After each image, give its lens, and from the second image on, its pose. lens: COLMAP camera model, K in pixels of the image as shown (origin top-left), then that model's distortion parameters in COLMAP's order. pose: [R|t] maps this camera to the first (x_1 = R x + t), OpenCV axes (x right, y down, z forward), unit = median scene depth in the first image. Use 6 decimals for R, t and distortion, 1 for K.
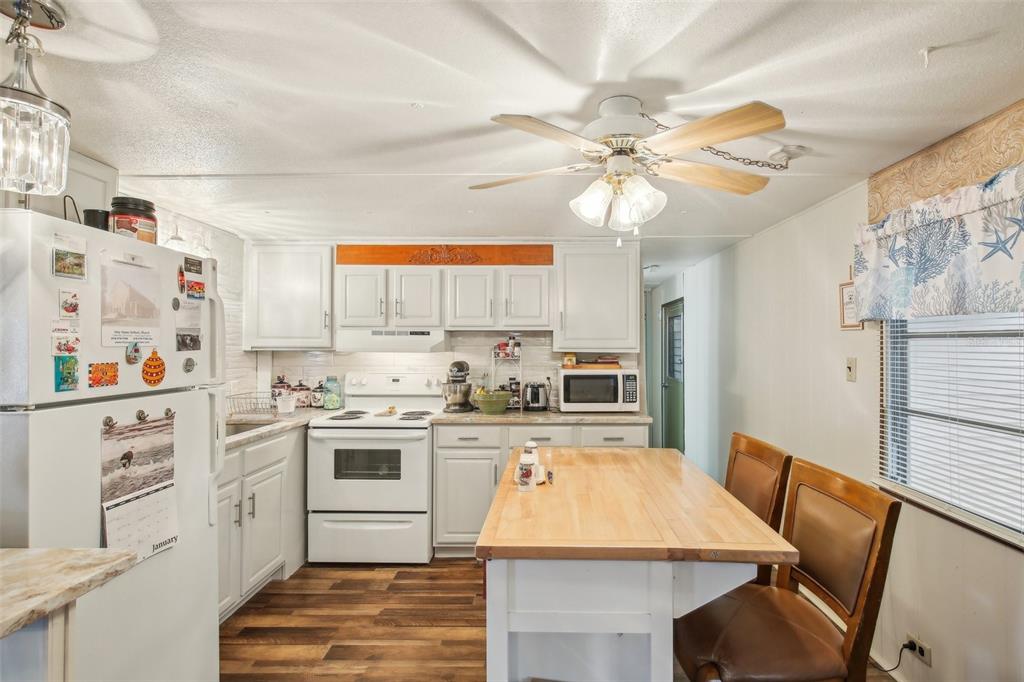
lens RADIAL K [[481.3, 0, 535.0], [0, 481.3, 341.6], [0, 0, 1]] dist [-0.015005, 0.006481]
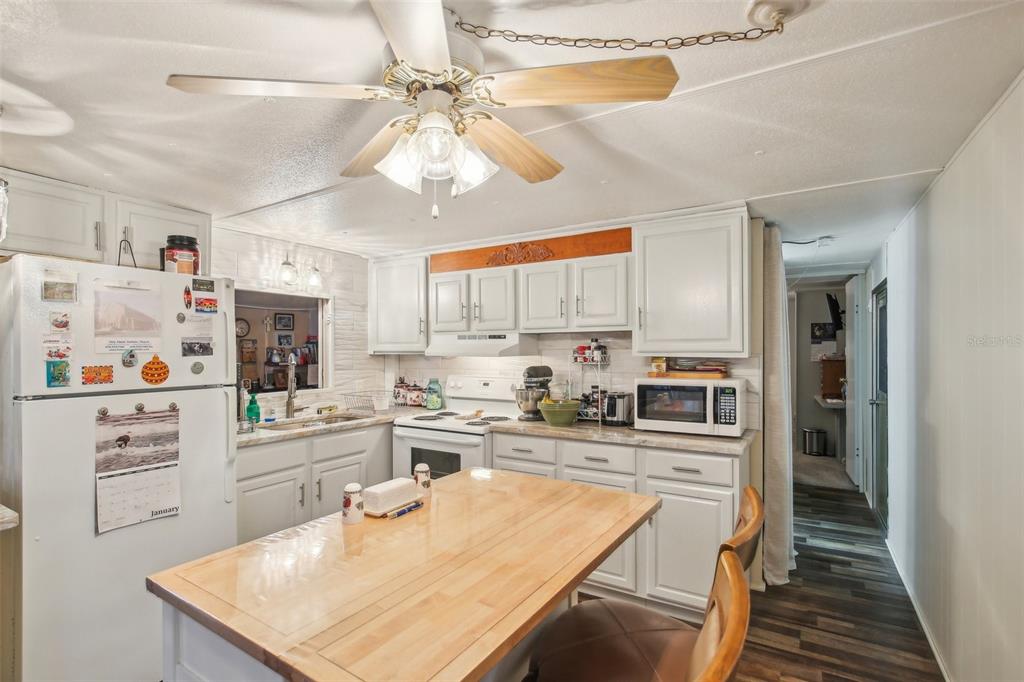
lens RADIAL K [[481.3, 0, 522.7], [0, 481.3, 349.1], [0, 0, 1]] dist [-0.015005, 0.006481]
pose [[0.857697, -0.005018, -0.514132, 0.343820], [0.010681, 0.999910, 0.008060, 0.000455], [0.514045, -0.012405, 0.857673, 0.218109]]
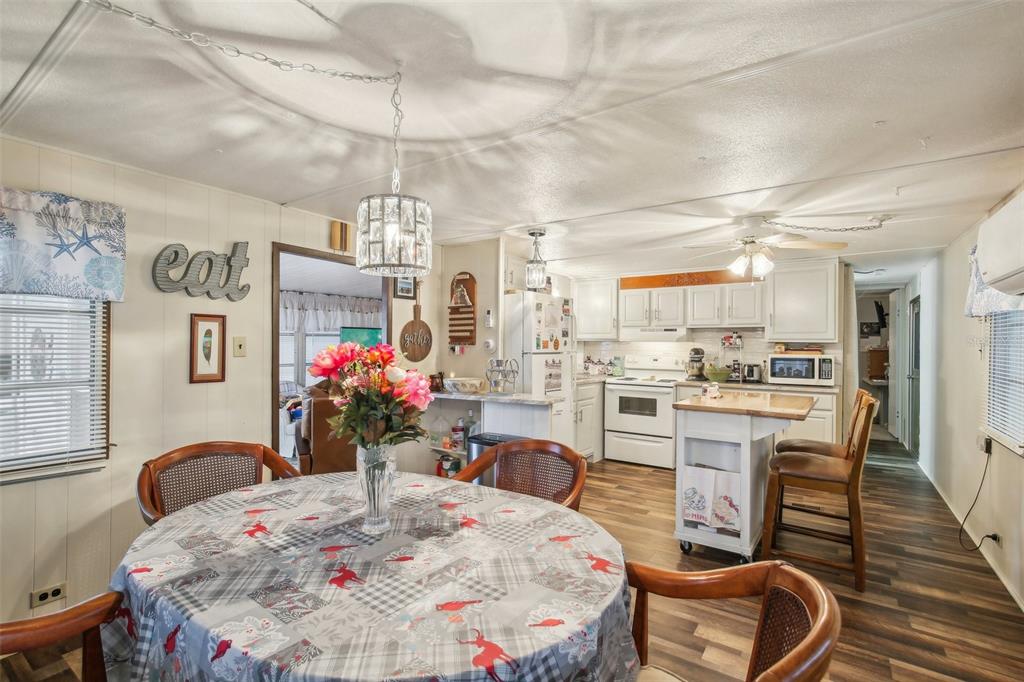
lens RADIAL K [[481.3, 0, 514.4], [0, 481.3, 345.3], [0, 0, 1]] dist [-0.015005, 0.006481]
pose [[0.827665, 0.004825, -0.561201, 0.251989], [0.000110, 0.999962, 0.008758, 0.021874], [0.561222, -0.007310, 0.827633, -0.673329]]
